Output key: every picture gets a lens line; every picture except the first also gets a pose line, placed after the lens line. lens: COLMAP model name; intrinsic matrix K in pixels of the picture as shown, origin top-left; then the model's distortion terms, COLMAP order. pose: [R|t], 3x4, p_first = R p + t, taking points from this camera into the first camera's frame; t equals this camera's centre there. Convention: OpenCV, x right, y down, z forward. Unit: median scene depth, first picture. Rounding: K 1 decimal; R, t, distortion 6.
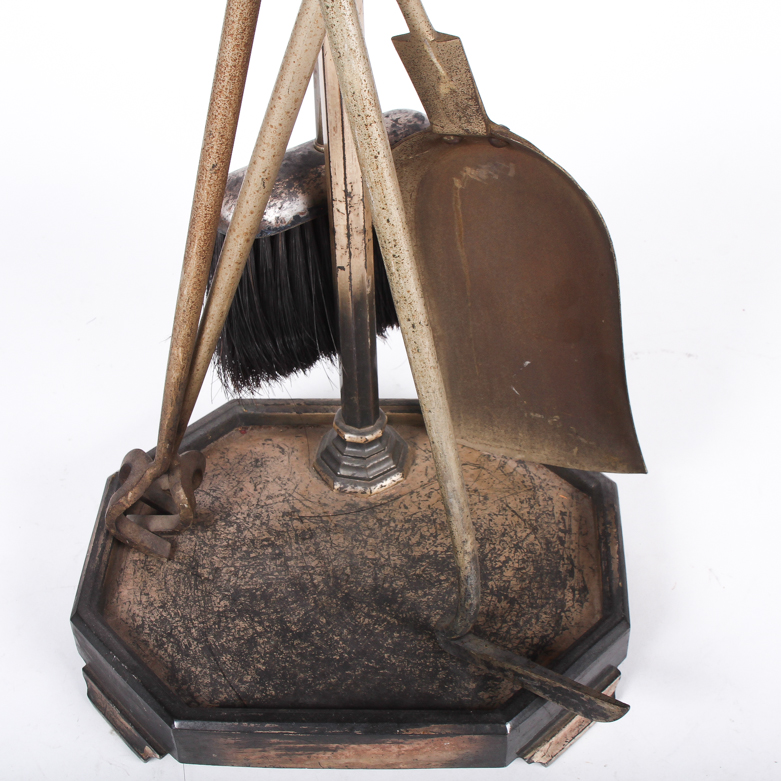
lens RADIAL K [[1328.1, 0, 392.5], [0, 1328.1, 387.9], [0, 0, 1]] dist [-0.078688, 0.000000]
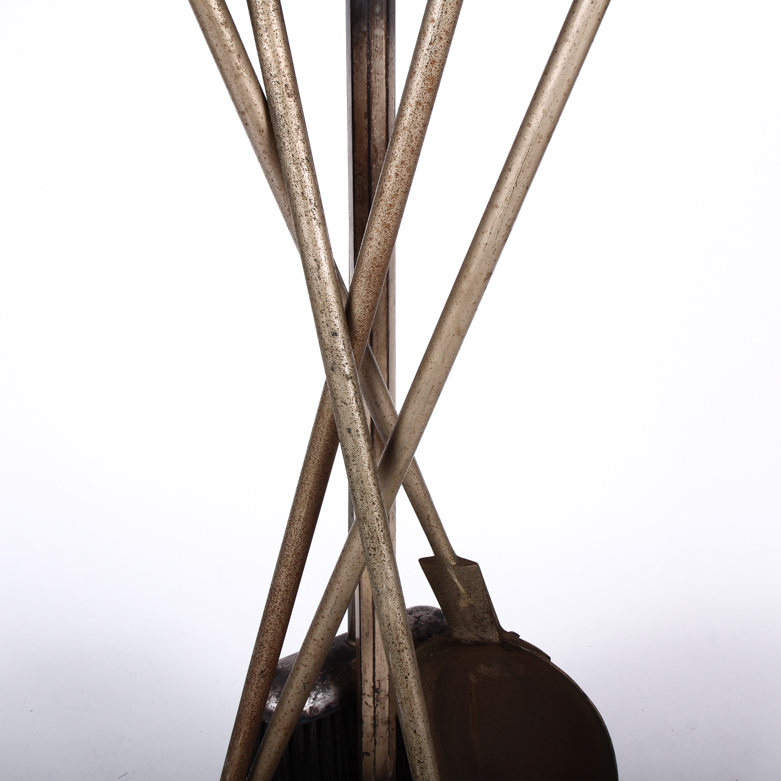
lens RADIAL K [[1328.1, 0, 394.8], [0, 1328.1, 394.2], [0, 0, 1]] dist [-0.078688, 0.000000]
pose [[0.999642, 0.026495, -0.003810, -0.018783], [-0.026444, 0.955422, -0.294056, -0.053360], [-0.004151, 0.294051, 0.955781, -0.138806]]
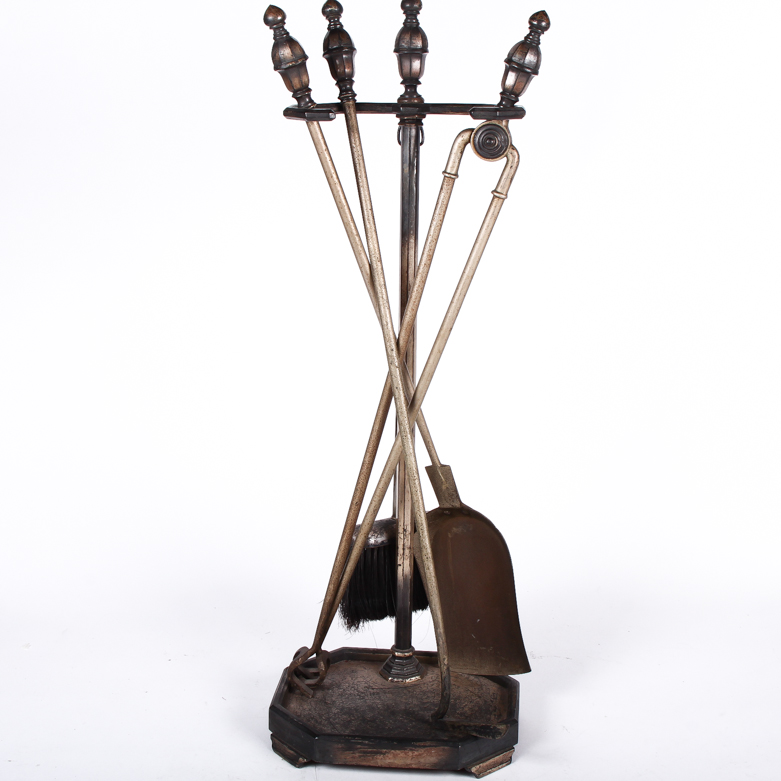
lens RADIAL K [[1328.1, 0, 391.6], [0, 1328.1, 389.3], [0, 0, 1]] dist [-0.078688, 0.000000]
pose [[0.997812, 0.047151, -0.046350, 0.043031], [-0.063486, 0.879054, -0.472476, 0.762972], [0.018467, 0.474385, 0.880124, -1.259406]]
